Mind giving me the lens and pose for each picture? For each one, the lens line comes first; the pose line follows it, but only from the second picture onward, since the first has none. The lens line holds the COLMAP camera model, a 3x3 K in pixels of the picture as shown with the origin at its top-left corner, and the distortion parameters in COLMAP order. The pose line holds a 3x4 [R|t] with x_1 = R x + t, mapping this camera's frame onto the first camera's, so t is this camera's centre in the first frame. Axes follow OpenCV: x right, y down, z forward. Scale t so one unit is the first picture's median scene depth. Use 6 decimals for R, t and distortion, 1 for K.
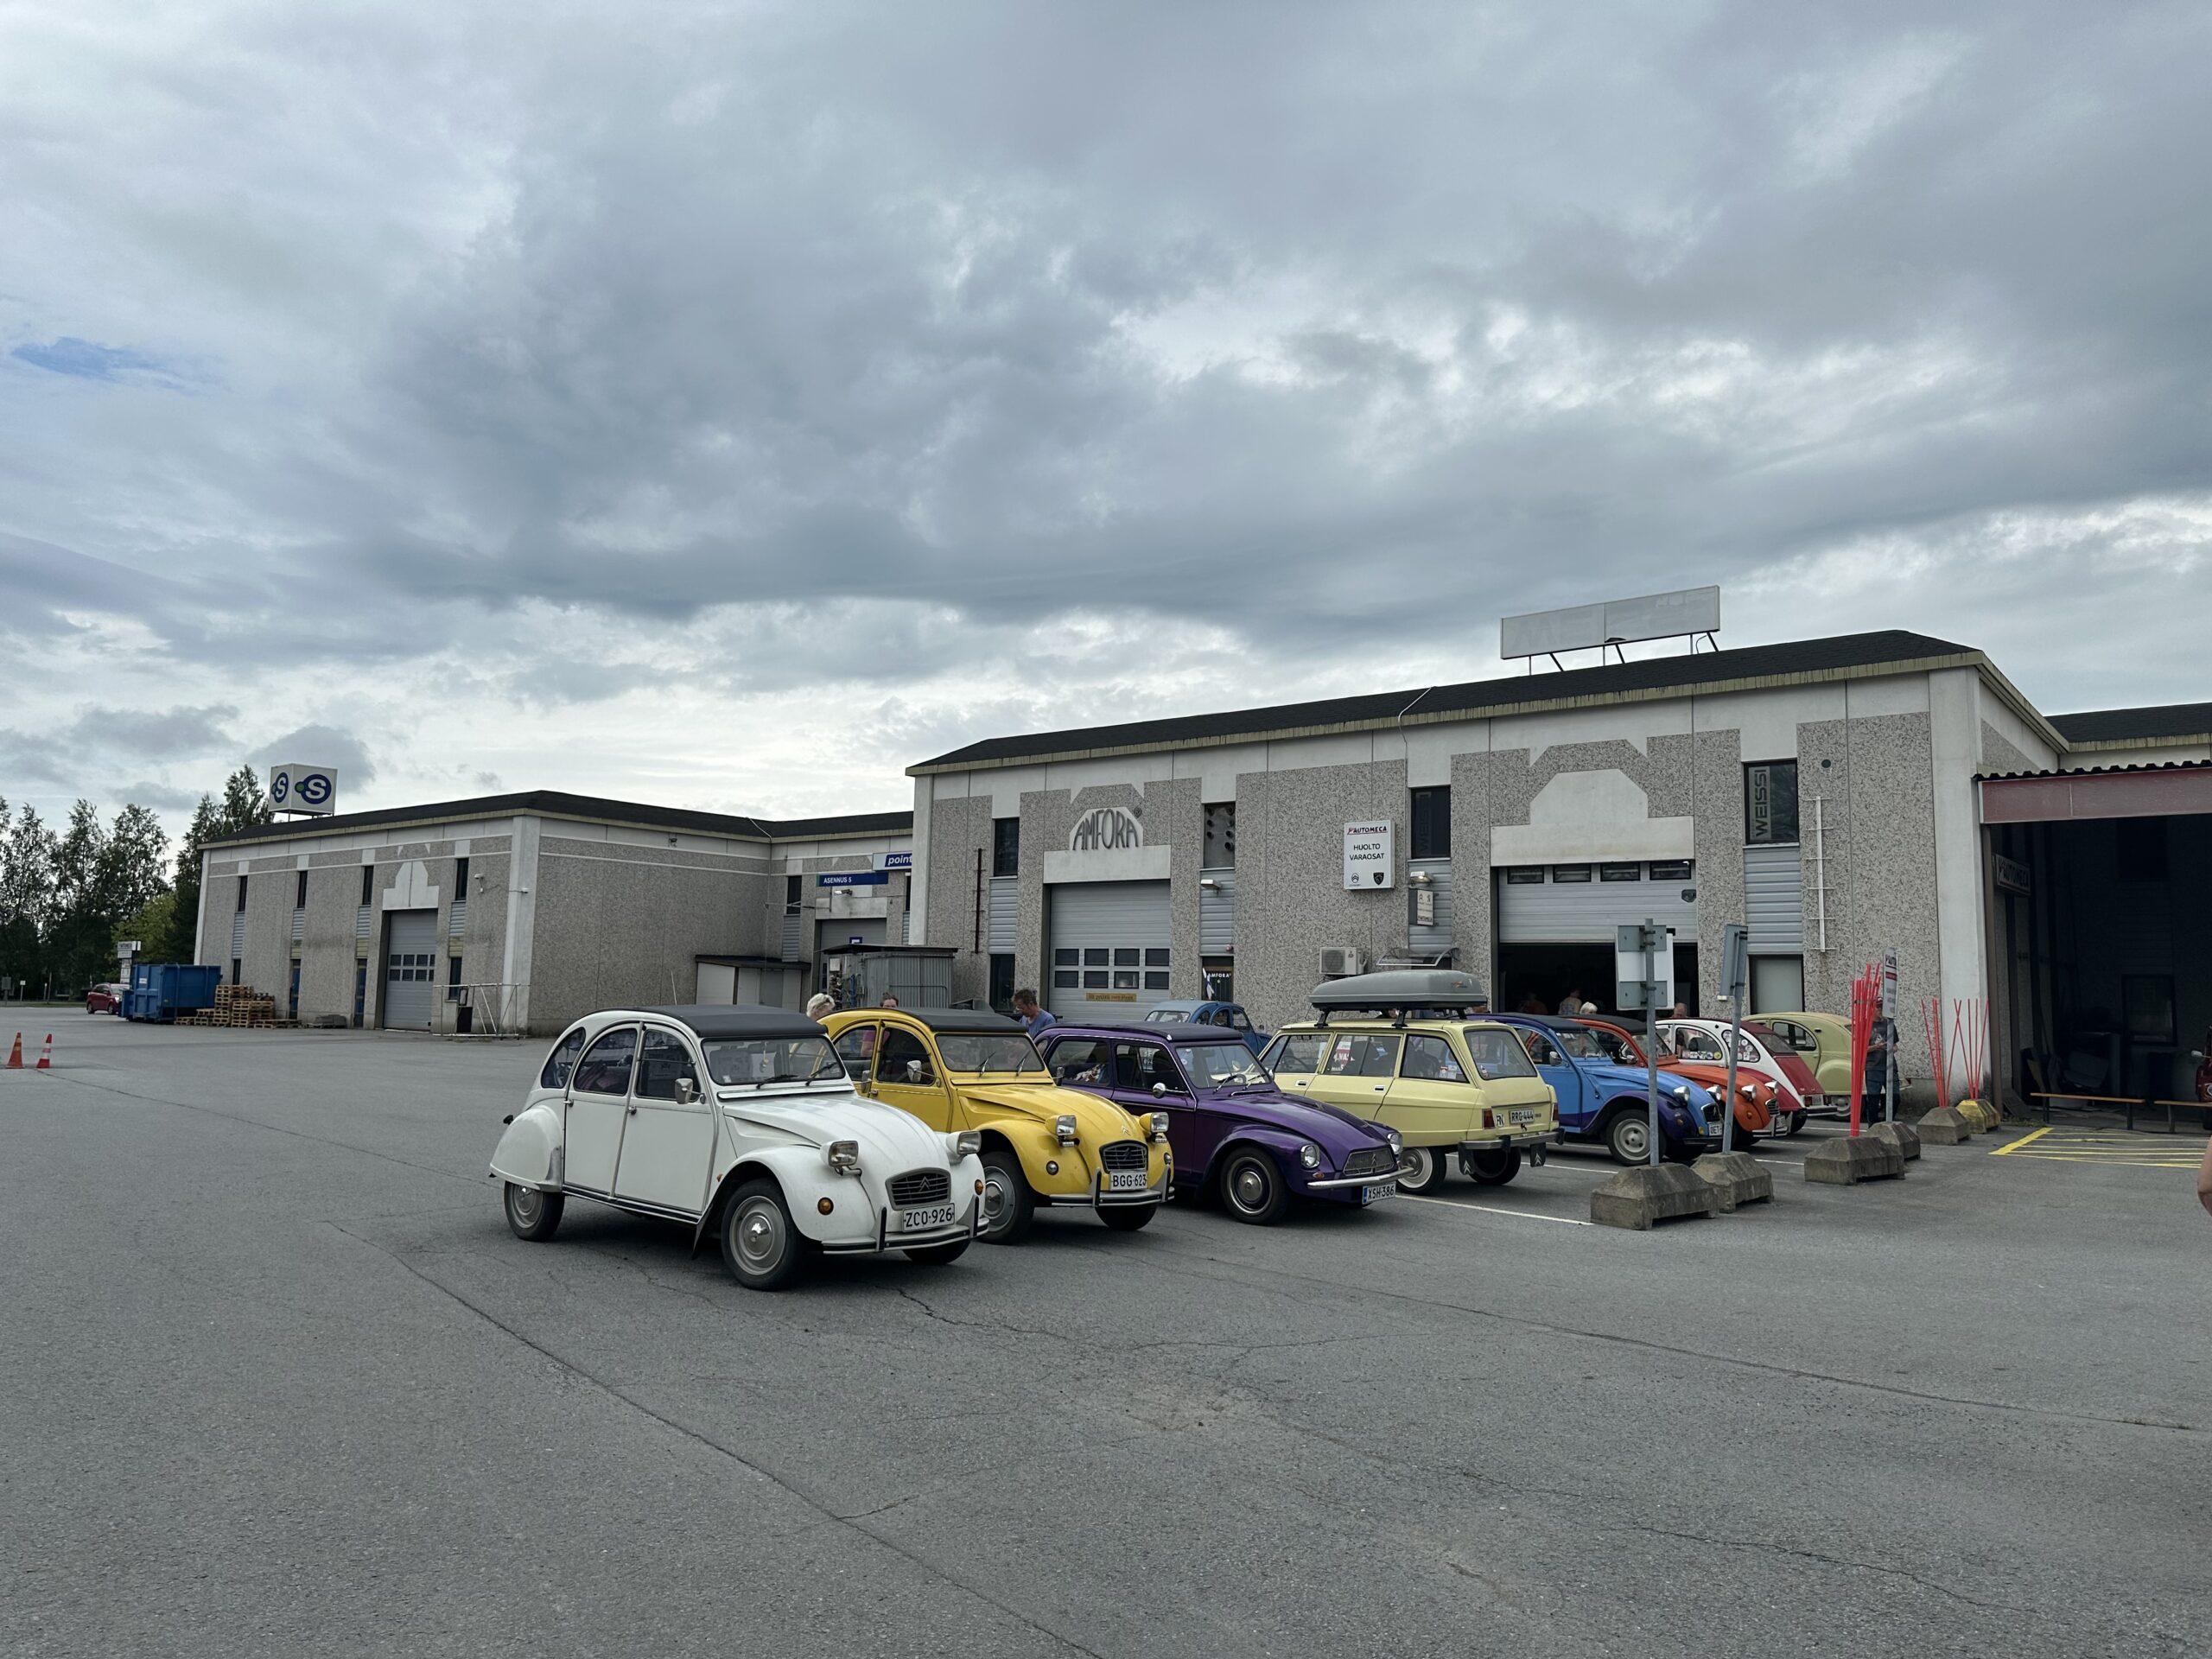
lens RADIAL K [[1511.2, 0, 1140.6], [0, 1511.2, 833.6], [0, 0, 1]] dist [0.131698, -0.001147]
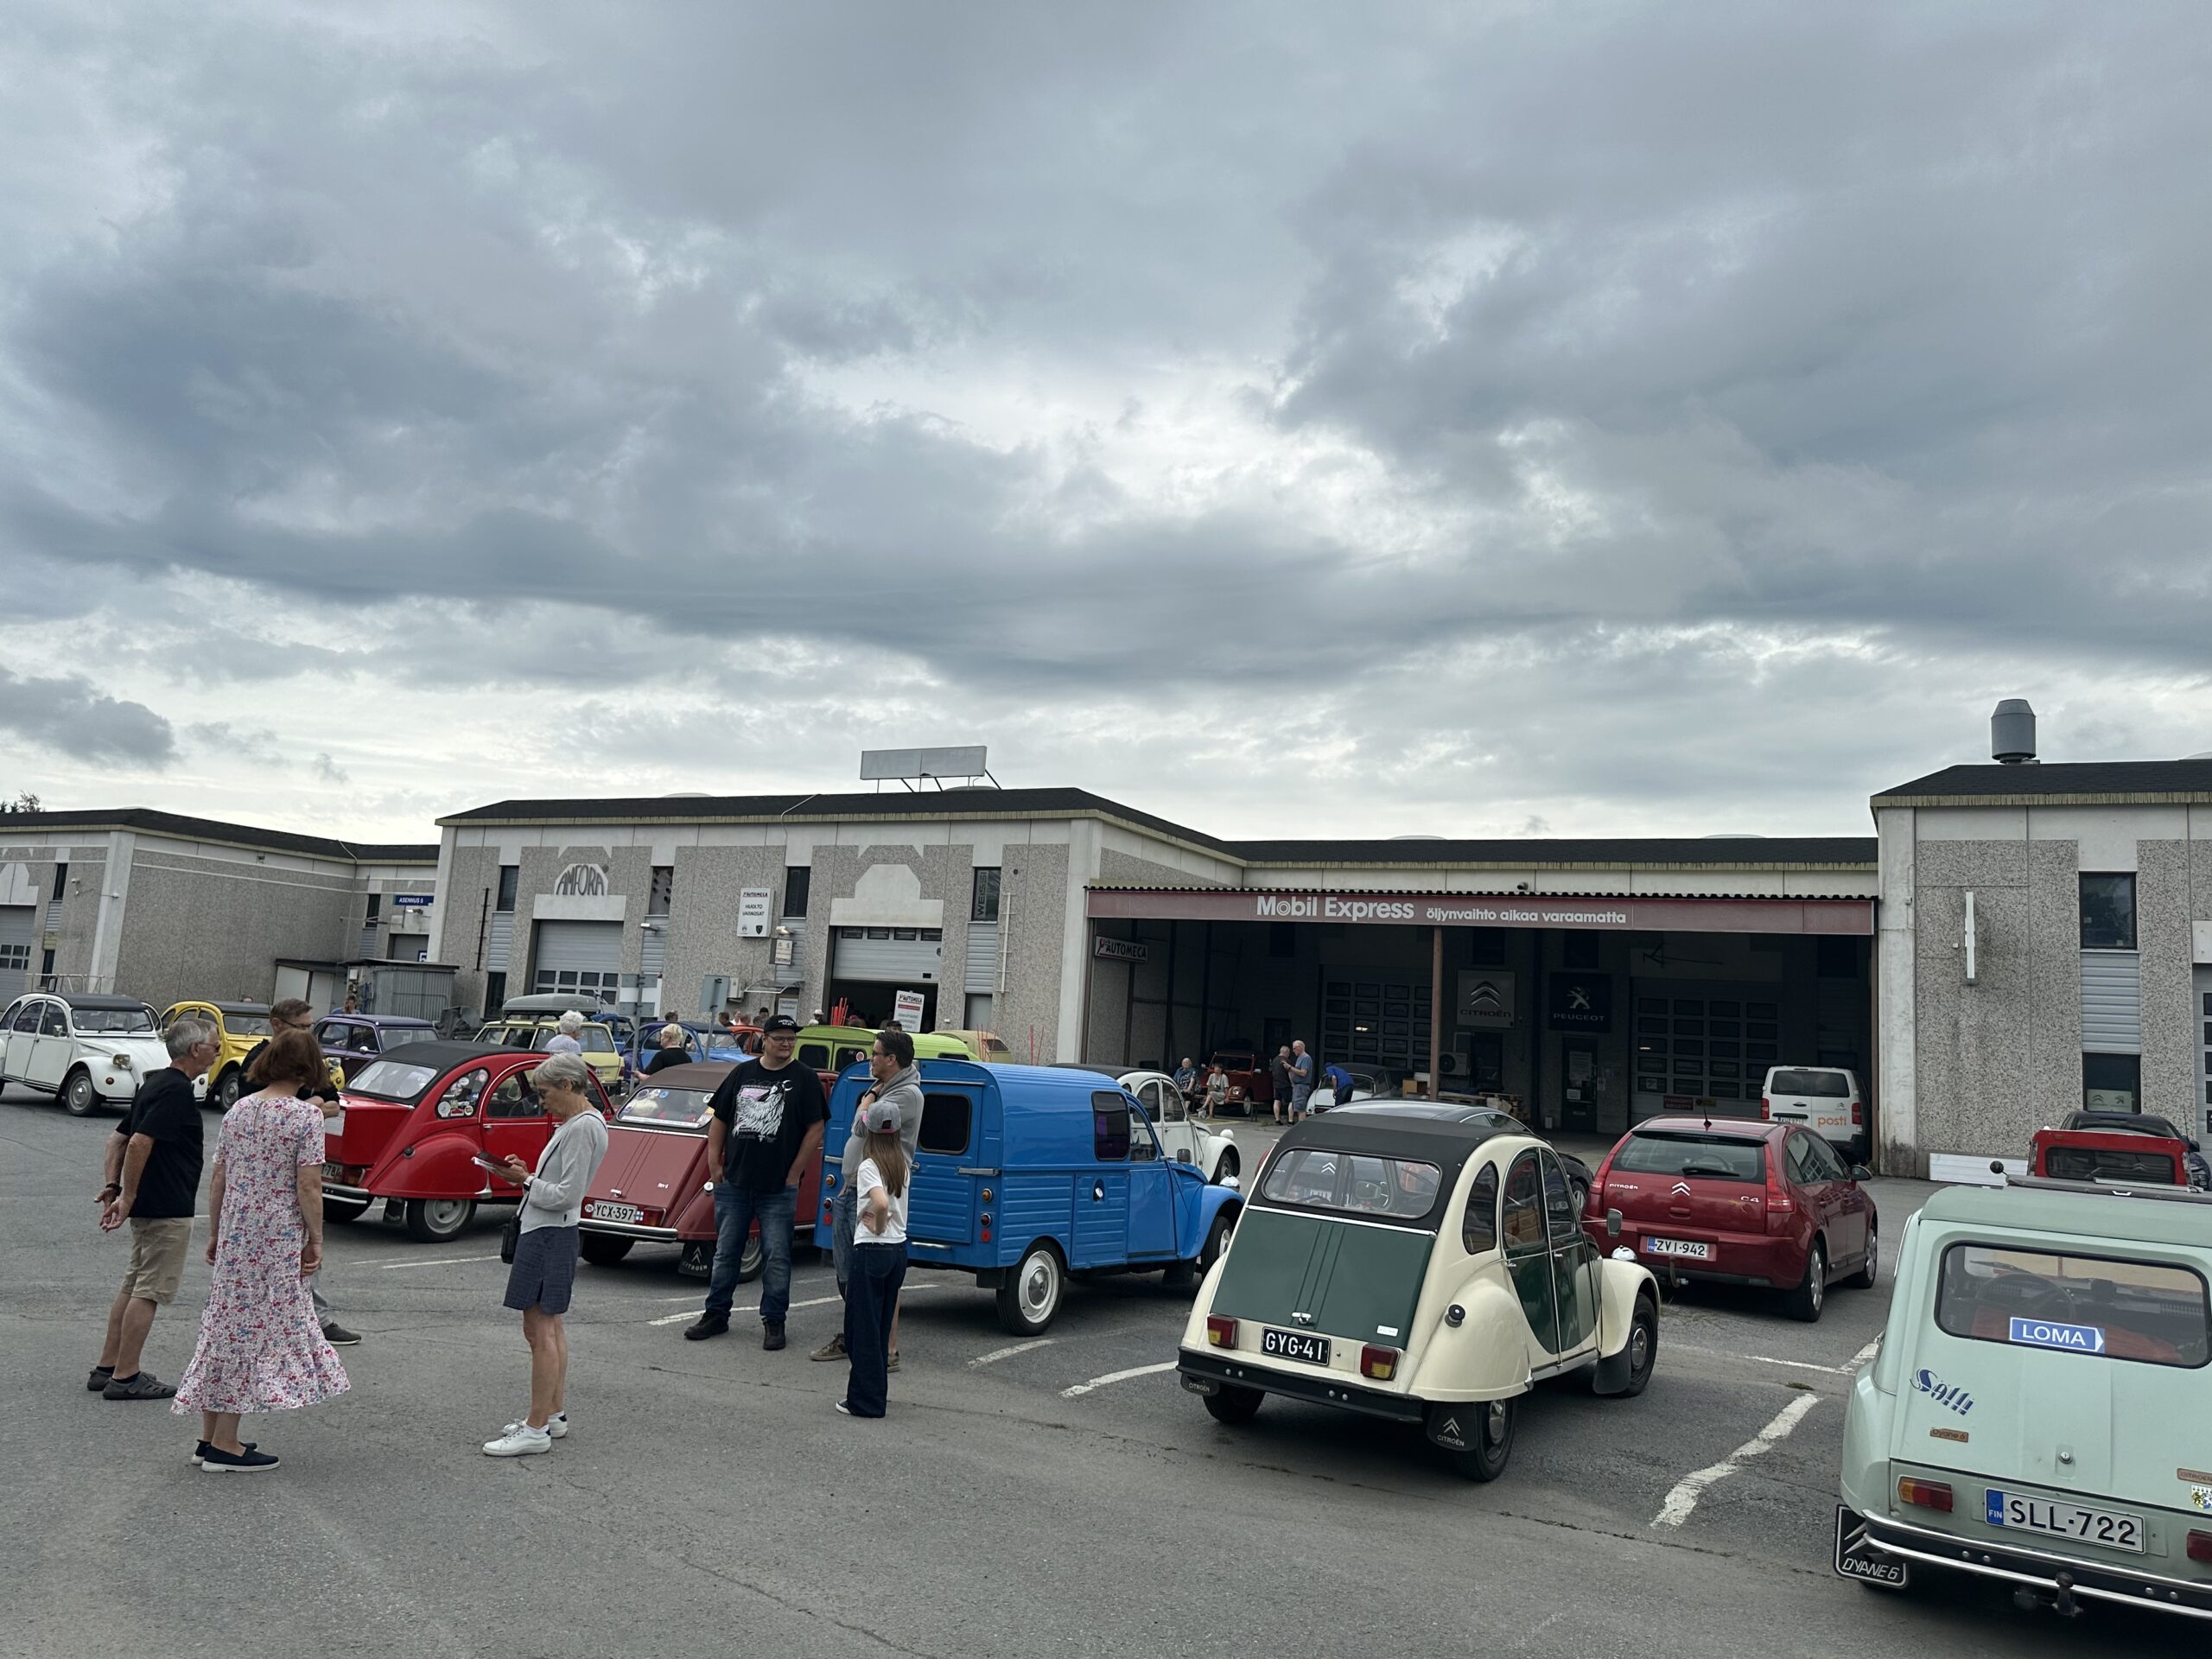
lens RADIAL K [[1540.1, 0, 1110.9], [0, 1540.1, 934.7], [0, 0, 1]] dist [0.104618, -0.093427]
pose [[0.987216, 0.050555, 0.151157, 0.198014], [-0.057812, 0.997357, 0.043999, -0.035979], [-0.148533, -0.052175, 0.987530, -0.350932]]
